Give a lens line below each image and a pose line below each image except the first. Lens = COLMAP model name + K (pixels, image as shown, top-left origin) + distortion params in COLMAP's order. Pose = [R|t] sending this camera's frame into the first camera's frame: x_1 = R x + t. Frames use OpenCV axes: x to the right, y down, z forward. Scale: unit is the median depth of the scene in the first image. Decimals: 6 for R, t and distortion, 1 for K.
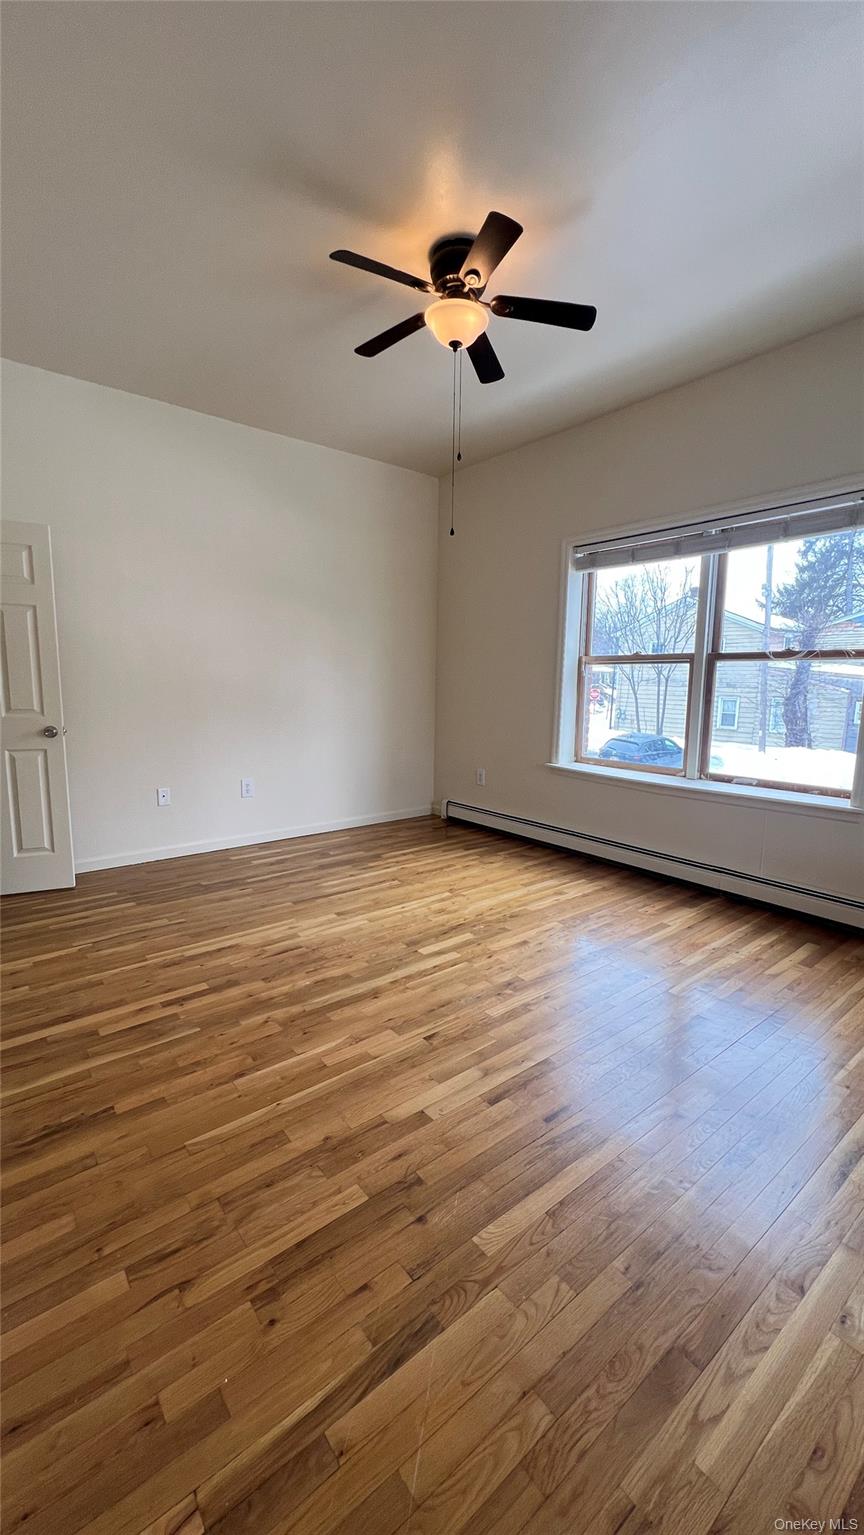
lens RADIAL K [[615.1, 0, 430.7], [0, 615.1, 770.3], [0, 0, 1]] dist [-0.003914, 0.000216]
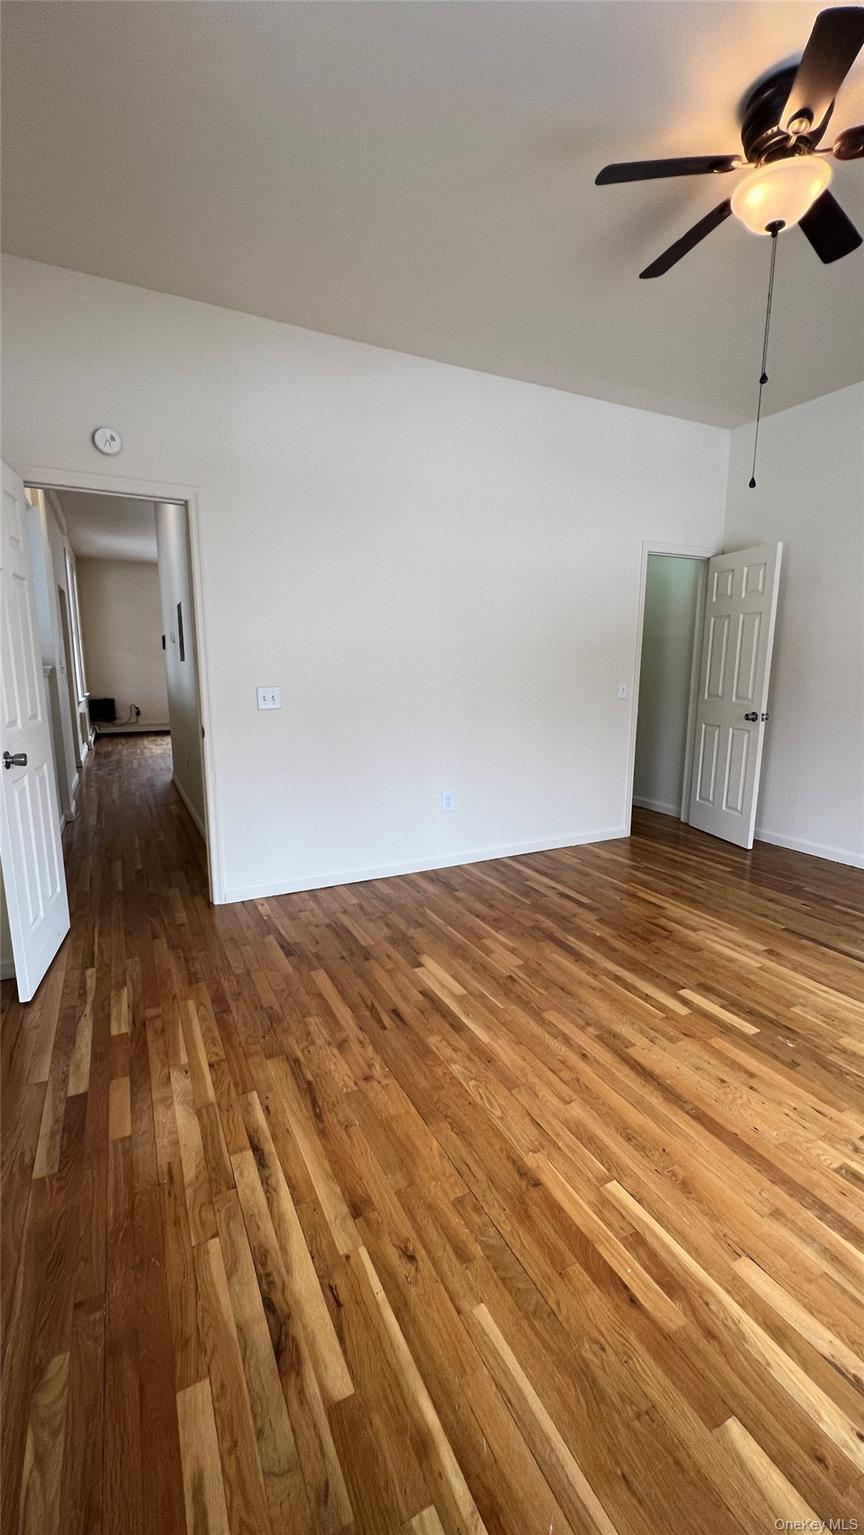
lens RADIAL K [[615.1, 0, 430.7], [0, 615.1, 770.3], [0, 0, 1]] dist [-0.003914, 0.000216]
pose [[-0.203887, 0.159805, -0.965864, 0.798208], [-0.148262, 0.970168, 0.191815, -0.112607], [0.967703, 0.182309, -0.174111, 0.710303]]
